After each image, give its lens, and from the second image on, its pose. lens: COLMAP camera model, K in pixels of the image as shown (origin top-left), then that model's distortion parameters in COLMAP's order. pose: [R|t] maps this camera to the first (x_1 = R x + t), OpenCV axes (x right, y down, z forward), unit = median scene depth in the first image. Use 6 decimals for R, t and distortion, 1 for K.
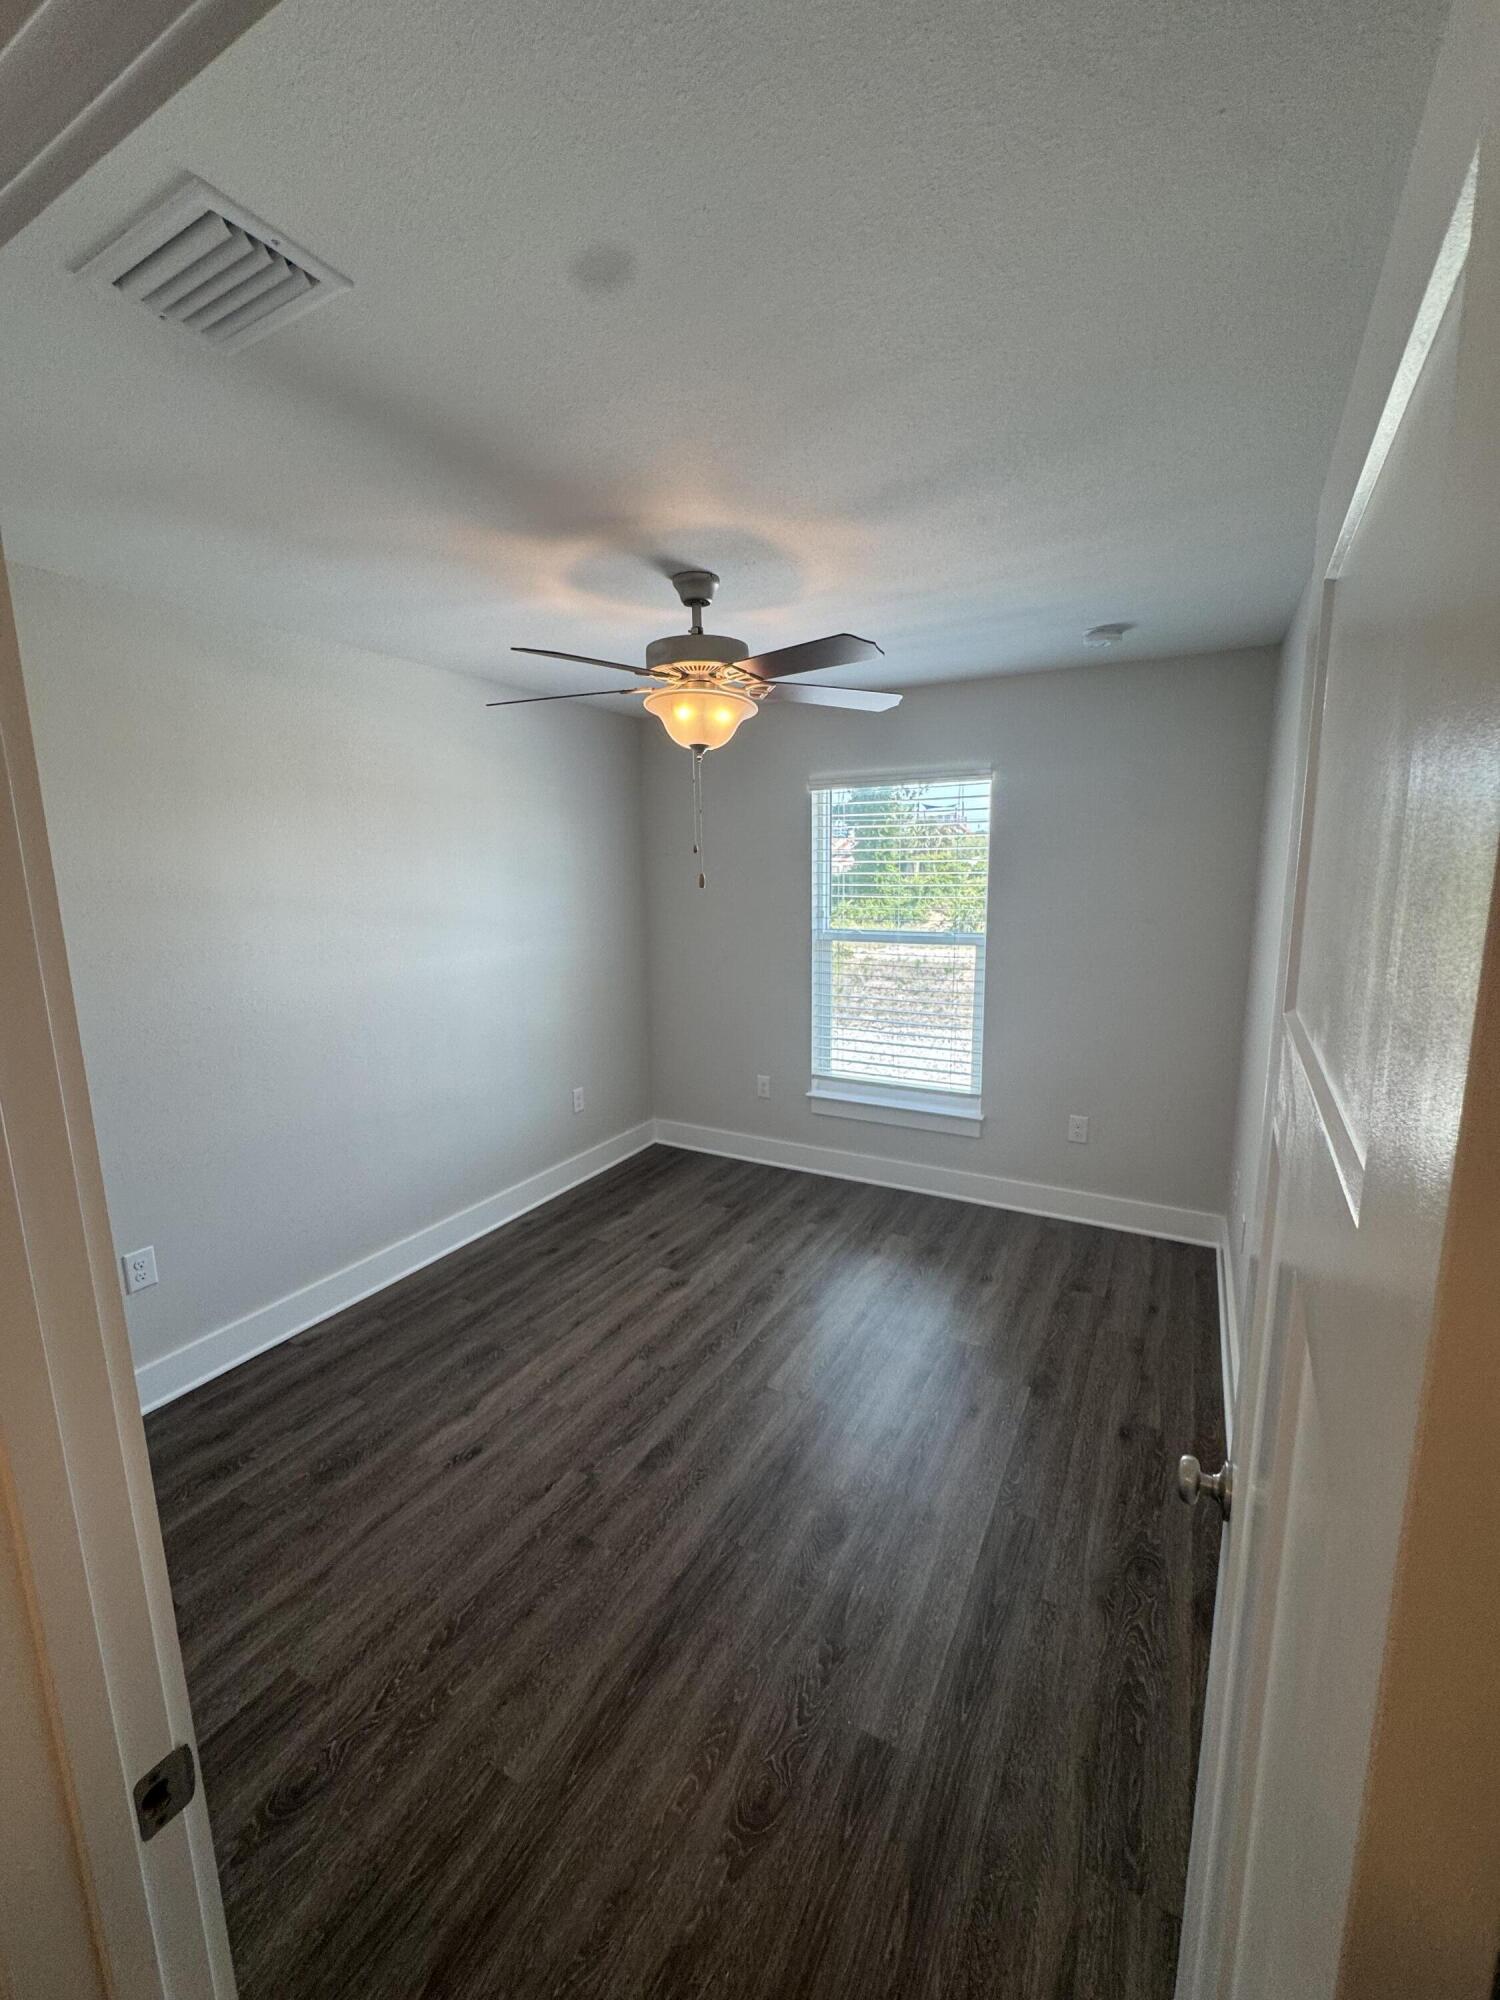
lens RADIAL K [[783.7, 0, 744.9], [0, 783.7, 994.3], [0, 0, 1]] dist [0.000640, 0.000110]
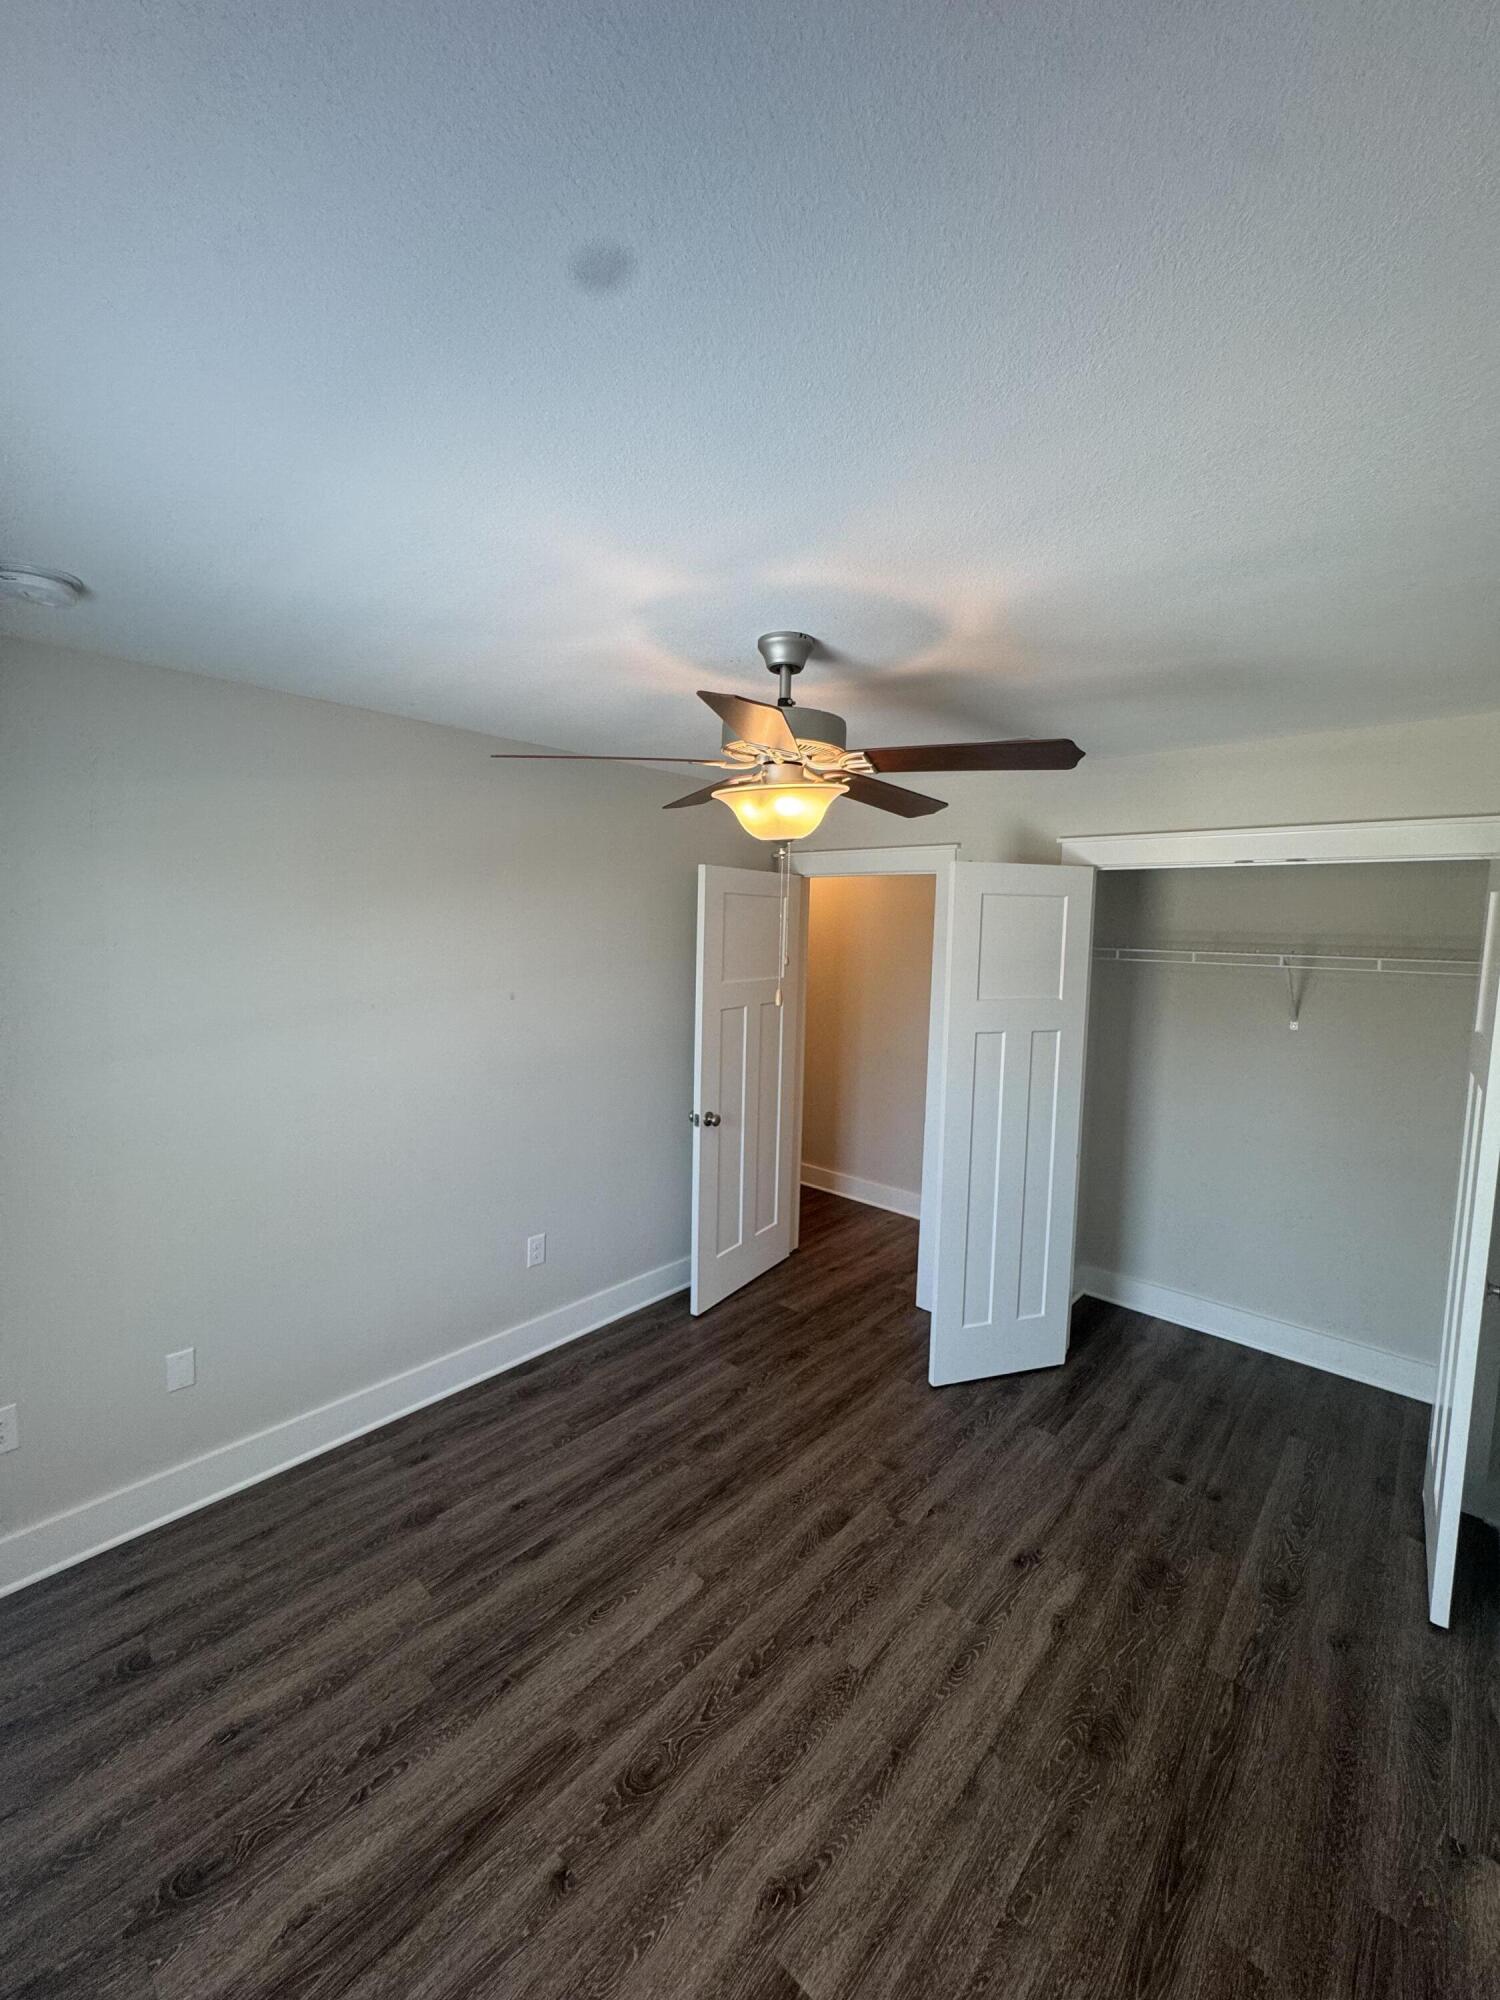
lens RADIAL K [[797.4, 0, 742.7], [0, 797.4, 969.5], [0, 0, 1]] dist [-0.012654, 0.000023]
pose [[-0.972204, -0.022791, 0.233022, -0.207163], [0.031554, 0.973417, 0.226856, -0.354792], [-0.231997, 0.227903, -0.945641, 1.734075]]
